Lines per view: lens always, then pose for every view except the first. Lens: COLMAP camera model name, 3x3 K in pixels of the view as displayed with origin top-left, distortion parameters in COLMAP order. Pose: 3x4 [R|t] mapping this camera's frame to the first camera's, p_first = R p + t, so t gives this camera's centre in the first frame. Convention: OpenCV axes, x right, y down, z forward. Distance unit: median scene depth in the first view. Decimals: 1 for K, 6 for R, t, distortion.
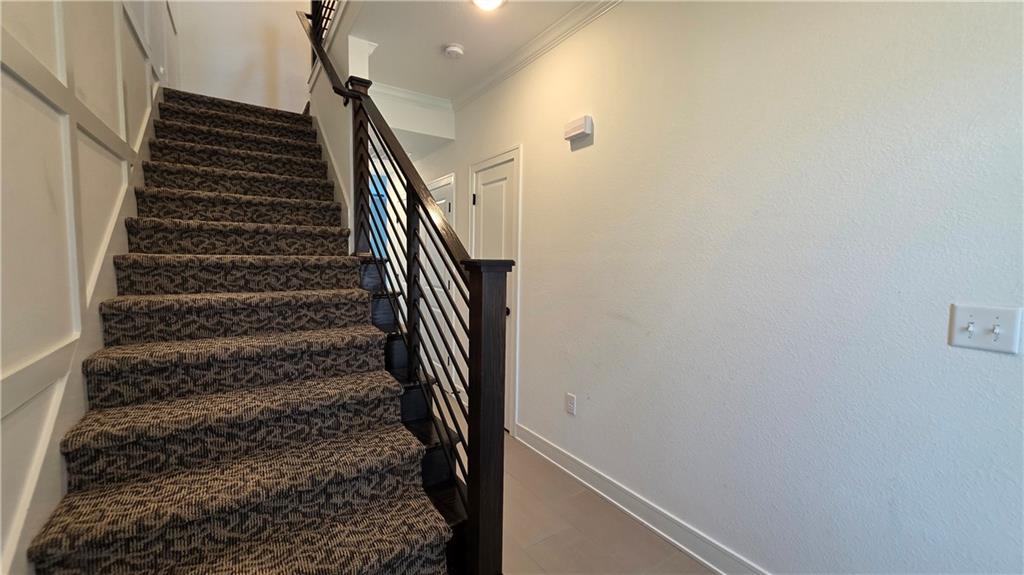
lens RADIAL K [[434.7, 0, 511.1], [0, 434.7, 295.3], [0, 0, 1]] dist [0.027115, -0.000106]
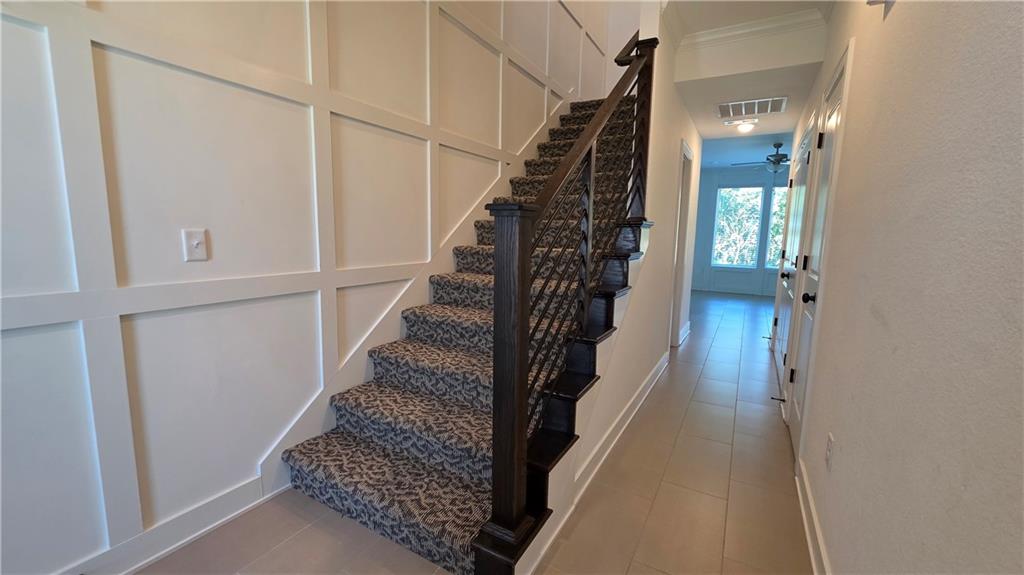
lens RADIAL K [[409.5, 0, 514.3], [0, 409.5, 285.4], [0, 0, 1]] dist [0.000949, -0.000538]
pose [[0.452016, 0.130981, -0.882341, 0.759864], [-0.078303, 0.991168, 0.107022, -0.030921], [0.888566, 0.020714, 0.458280, 0.516637]]
